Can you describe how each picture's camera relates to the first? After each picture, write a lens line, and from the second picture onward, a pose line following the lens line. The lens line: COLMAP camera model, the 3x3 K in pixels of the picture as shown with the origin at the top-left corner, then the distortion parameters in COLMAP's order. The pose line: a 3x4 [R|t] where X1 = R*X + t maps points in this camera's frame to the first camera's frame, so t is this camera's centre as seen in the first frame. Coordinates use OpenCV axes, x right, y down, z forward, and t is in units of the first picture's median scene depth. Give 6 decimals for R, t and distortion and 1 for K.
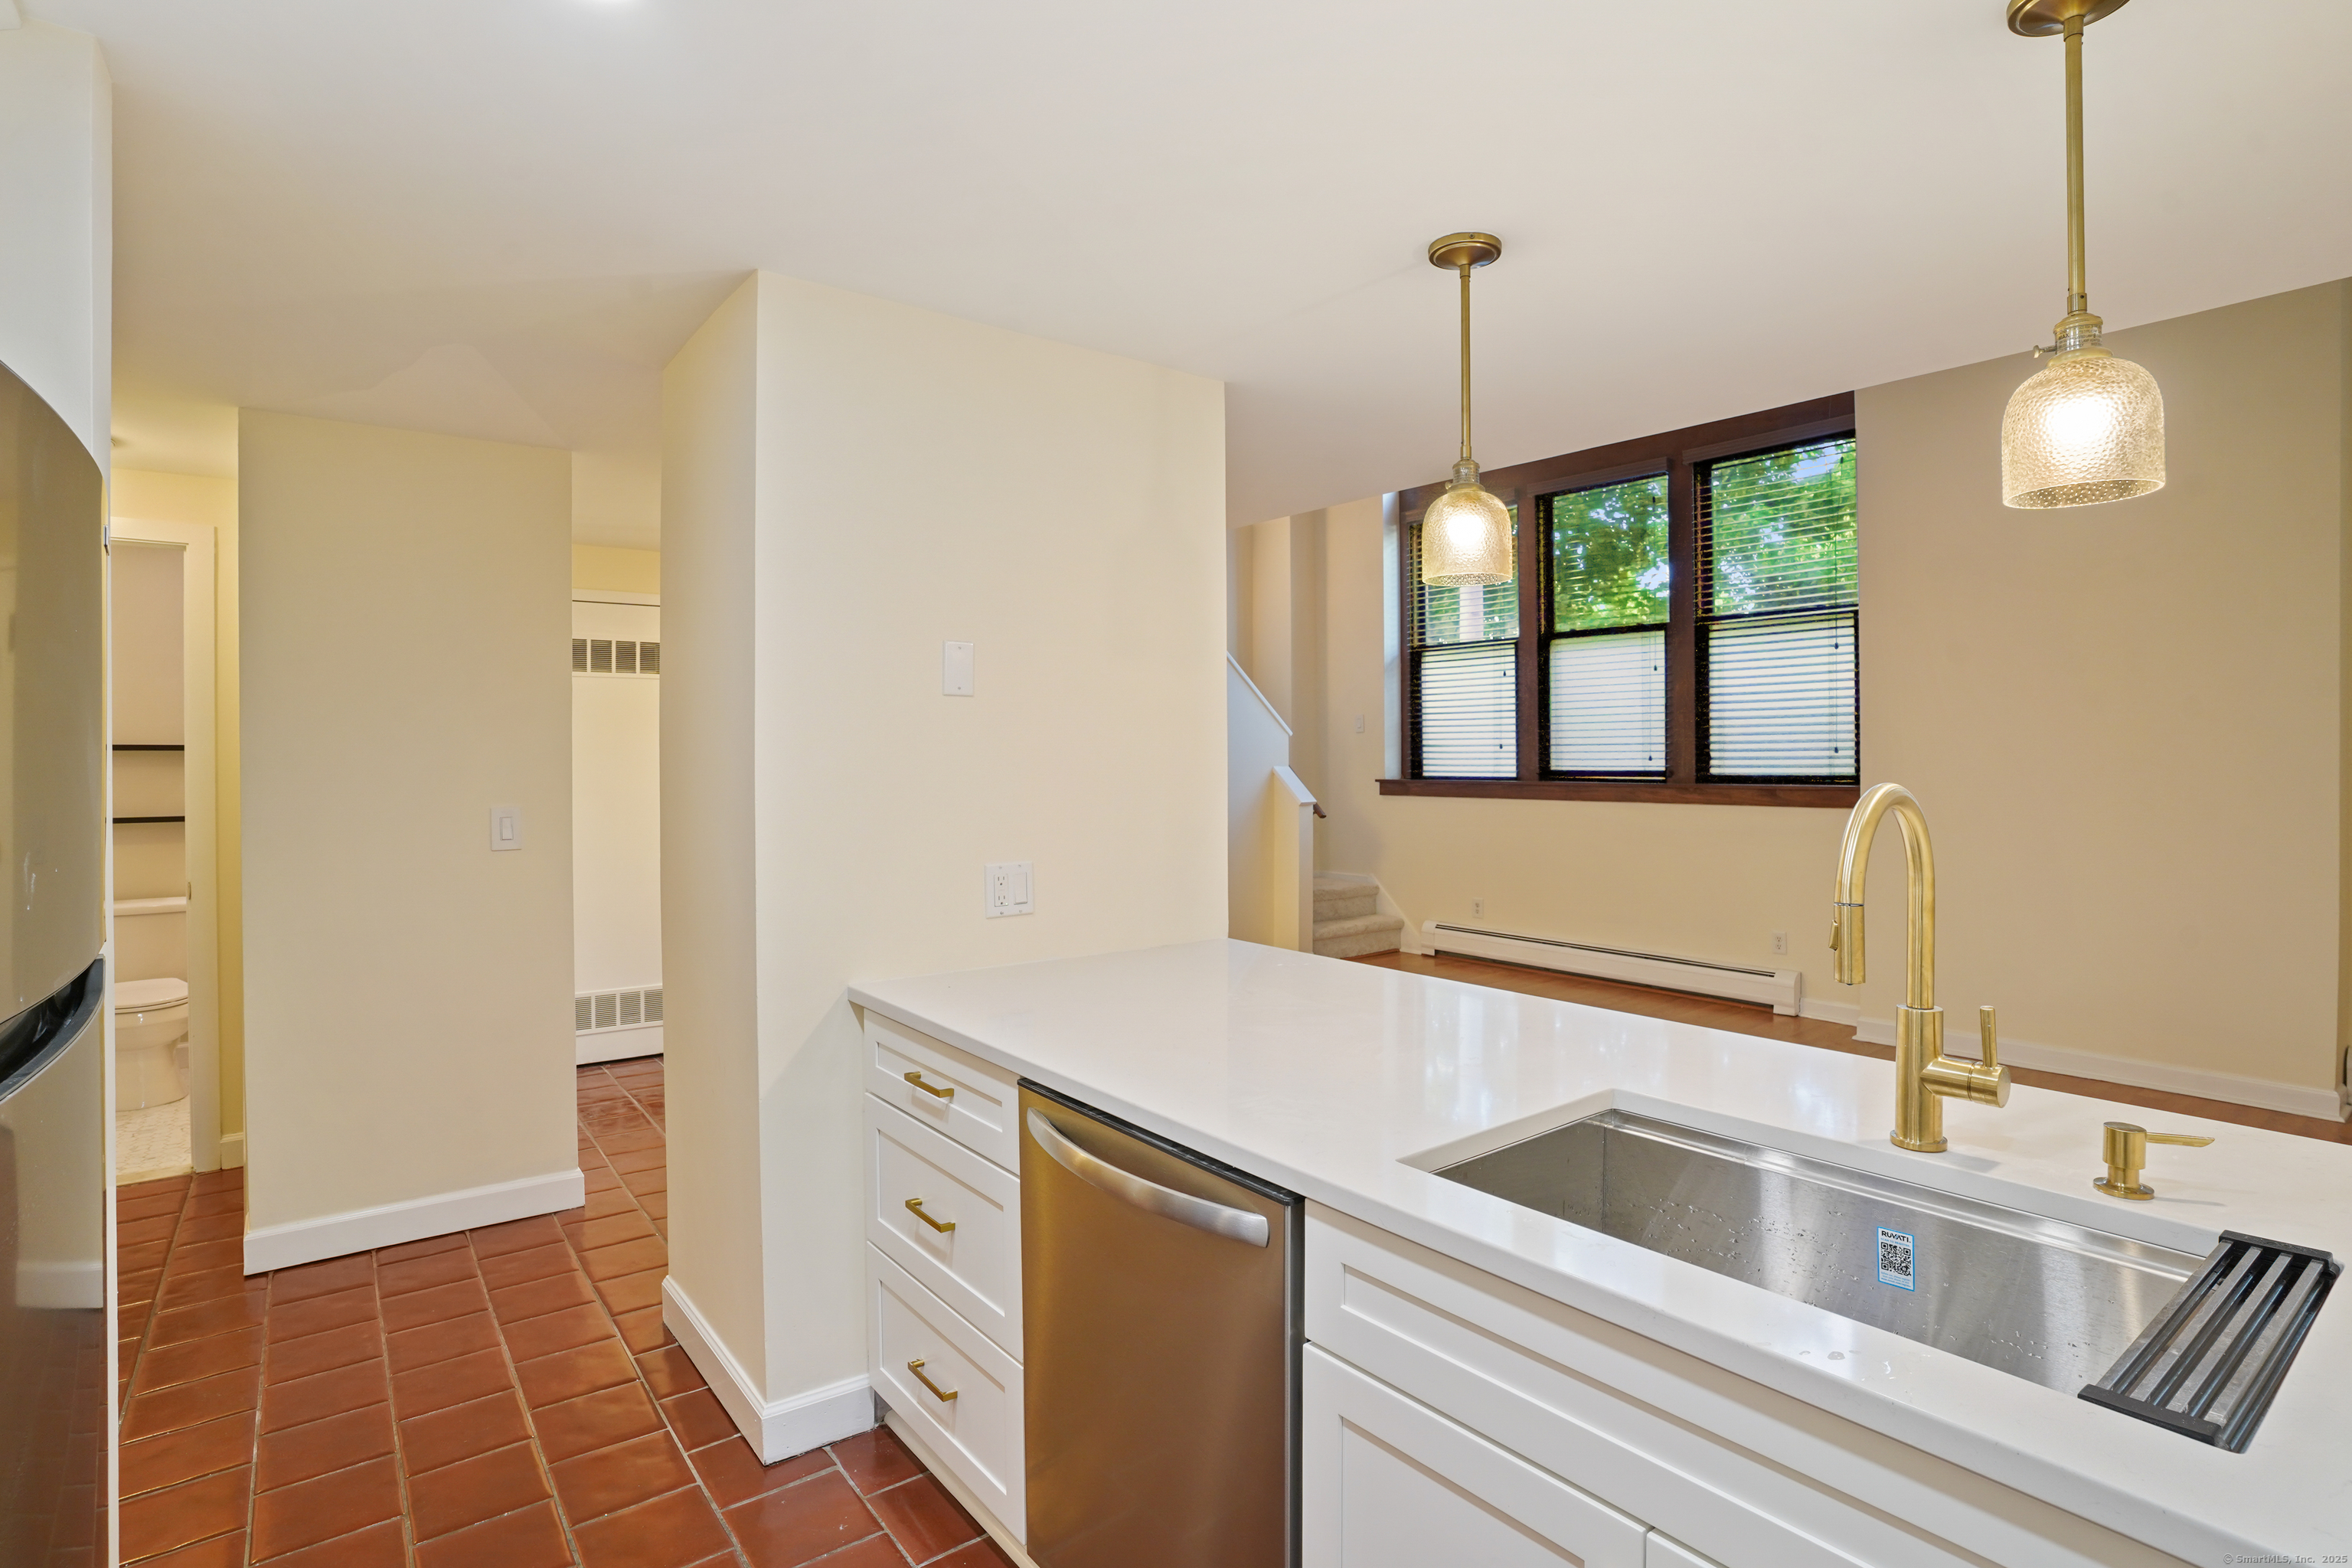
lens RADIAL K [[1176.2, 0, 1198.2], [0, 1176.2, 759.7], [0, 0, 1]] dist [-0.070470, 0.026146]
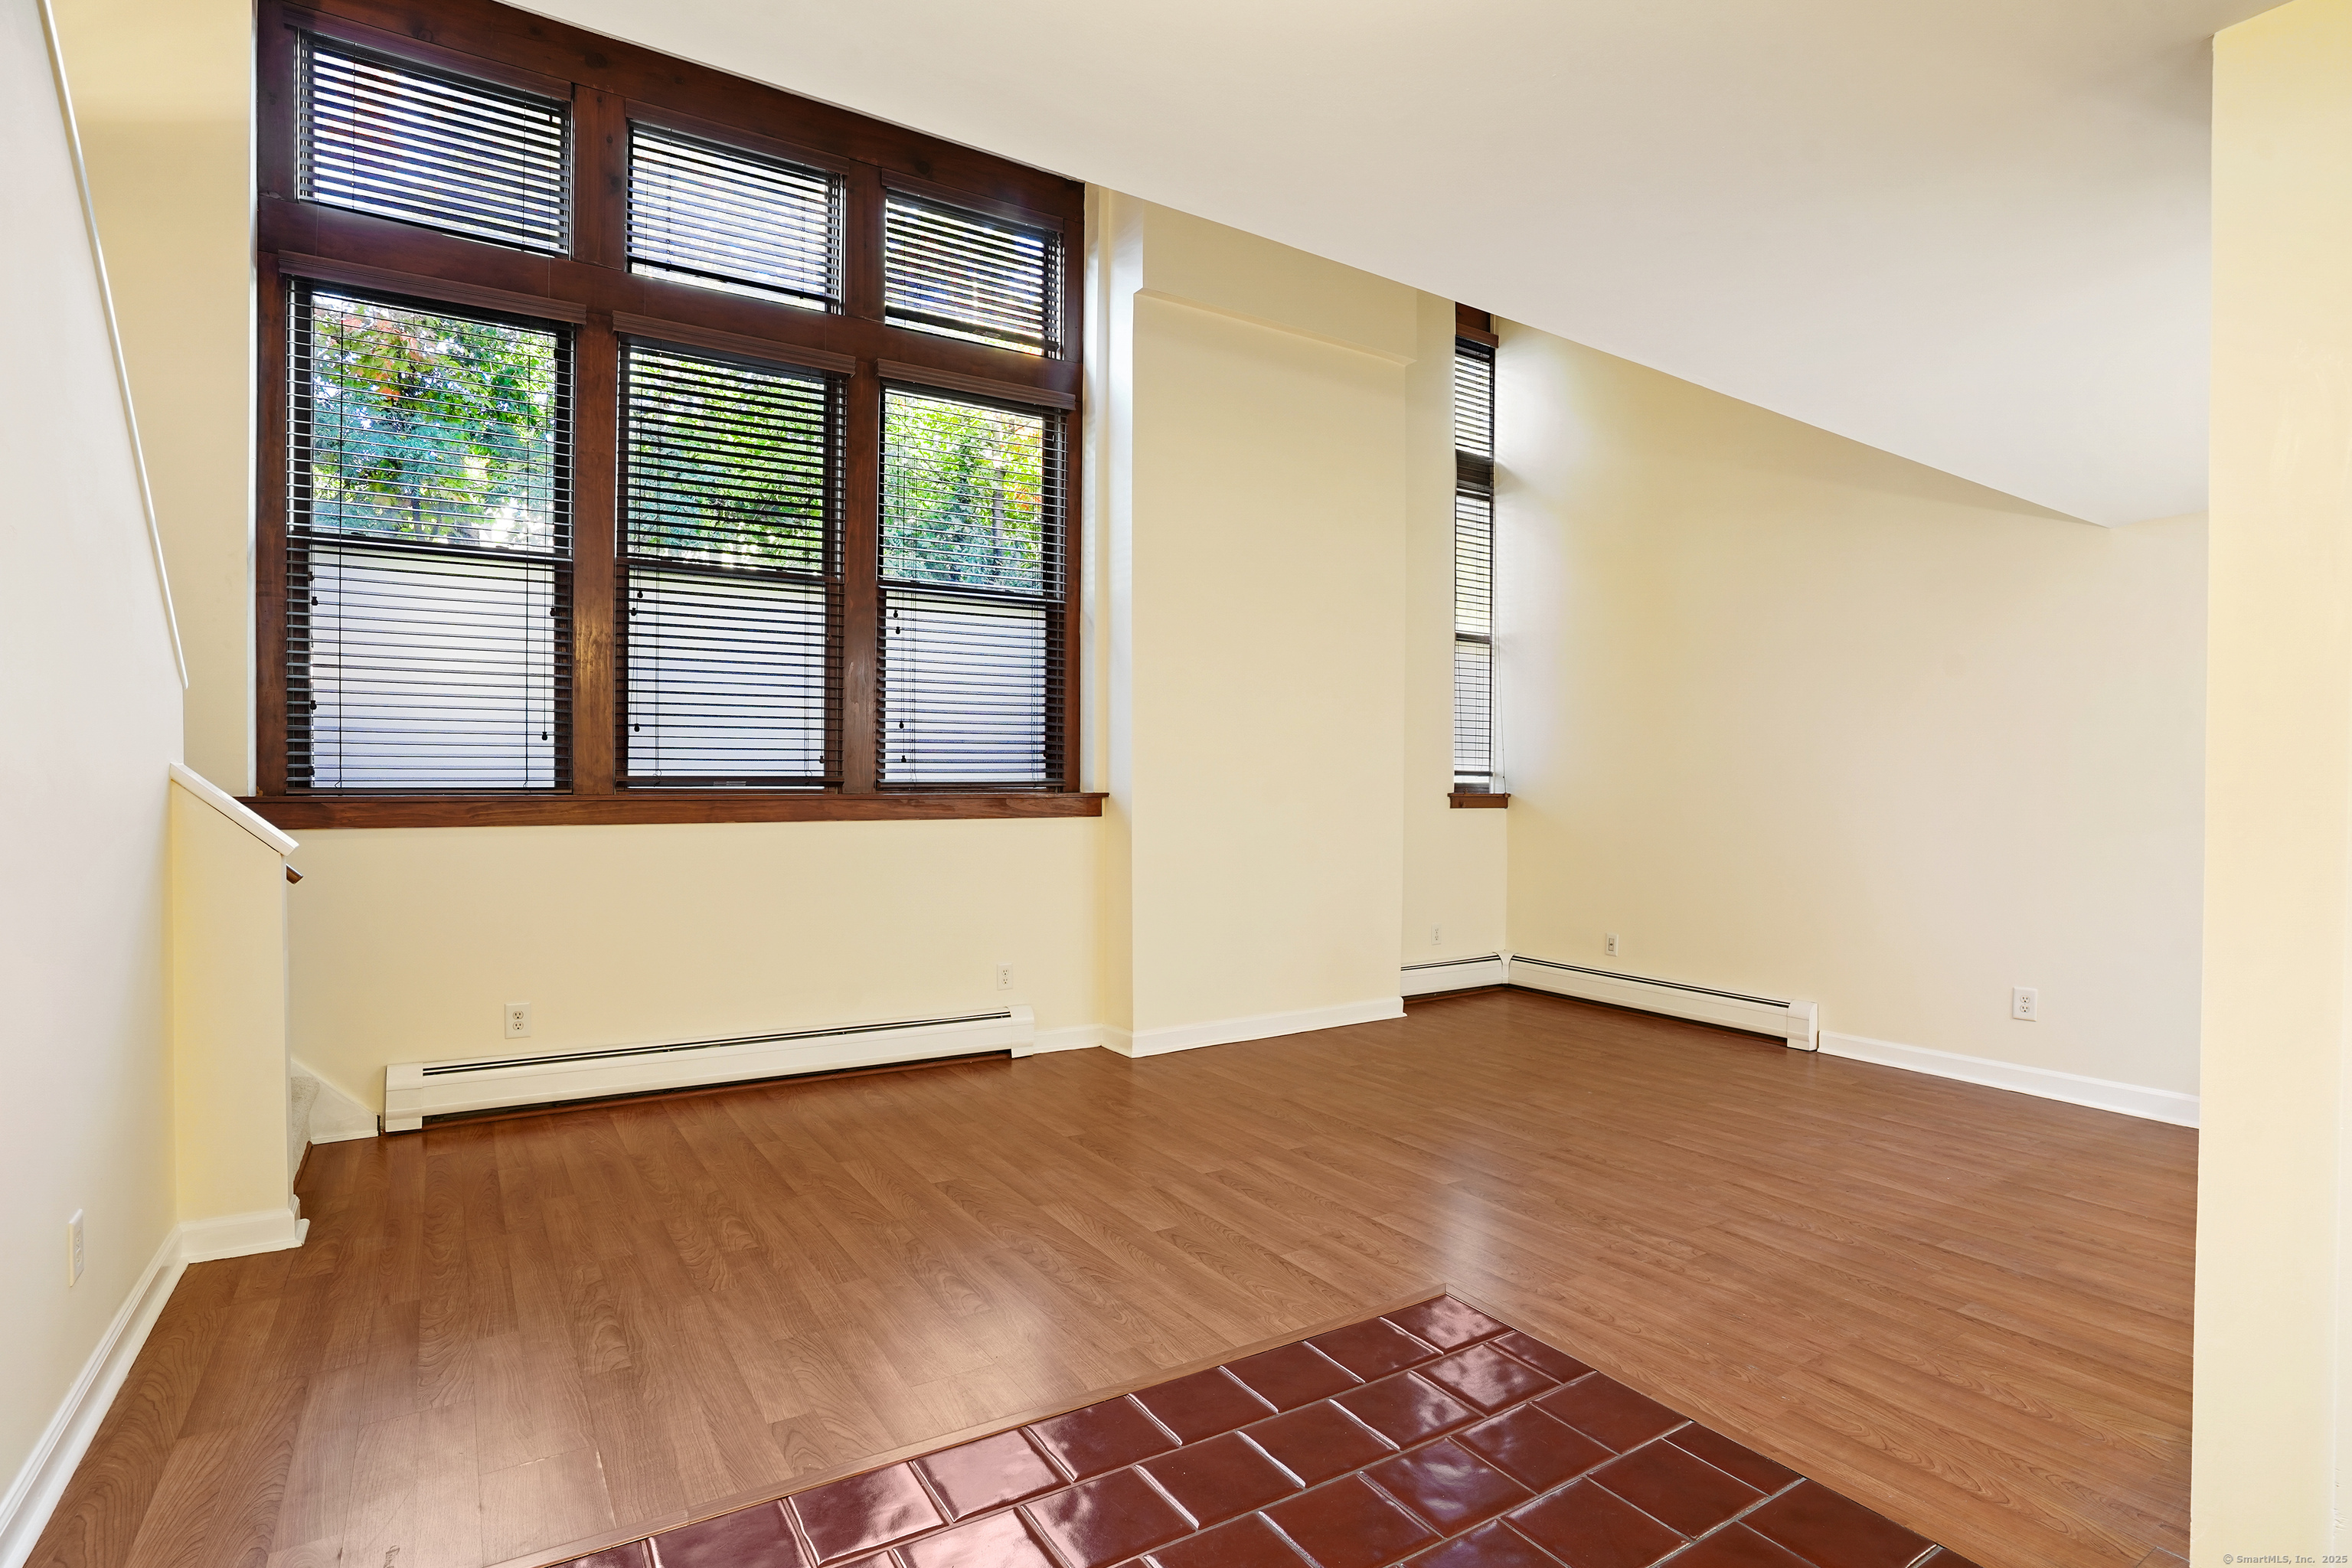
lens RADIAL K [[1176.2, 0, 1178.4], [0, 1176.2, 792.5], [0, 0, 1]] dist [-0.070470, 0.026146]
pose [[0.098330, -0.008429, 0.995118, -0.313882], [-0.002912, 0.999957, 0.008758, 0.012086], [-0.995150, -0.003759, 0.098301, 0.699024]]
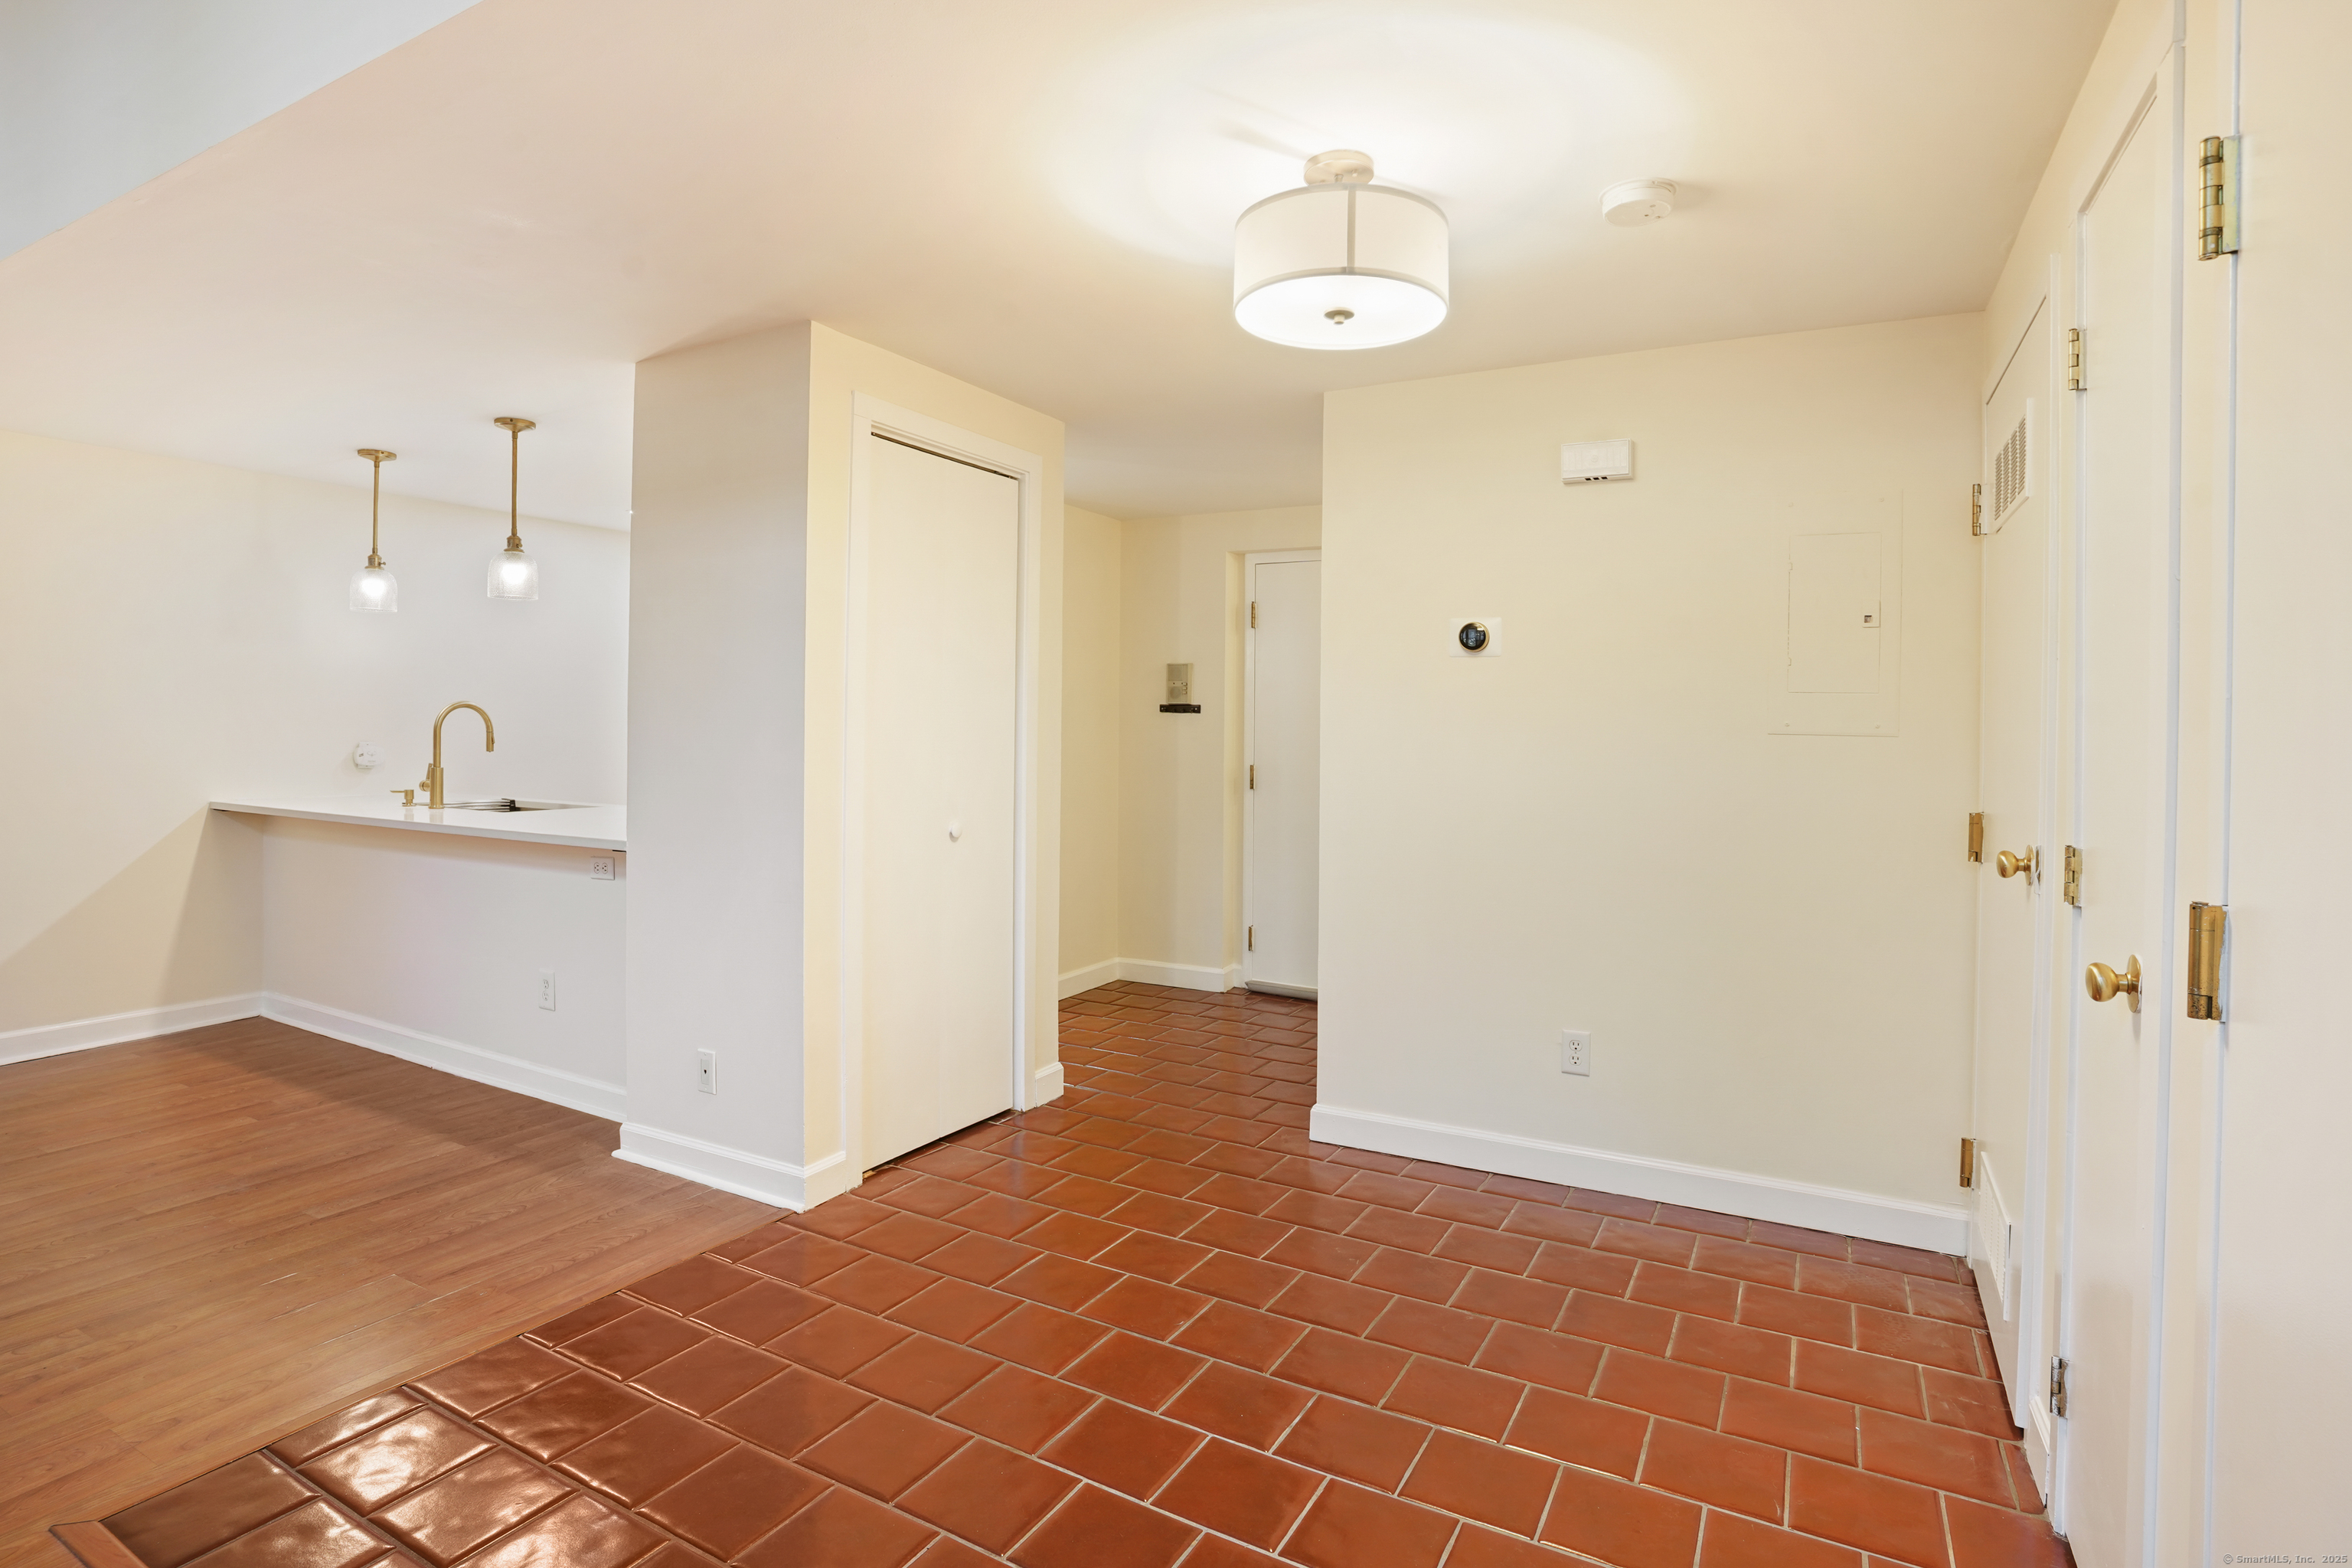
lens RADIAL K [[1176.2, 0, 1171.4], [0, 1176.2, 710.2], [0, 0, 1]] dist [-0.070470, 0.026146]
pose [[-0.922919, -0.014469, -0.384722, -0.012048], [-0.010459, 0.999867, -0.012514, 0.012534], [0.384852, -0.007525, -0.922947, 0.975520]]
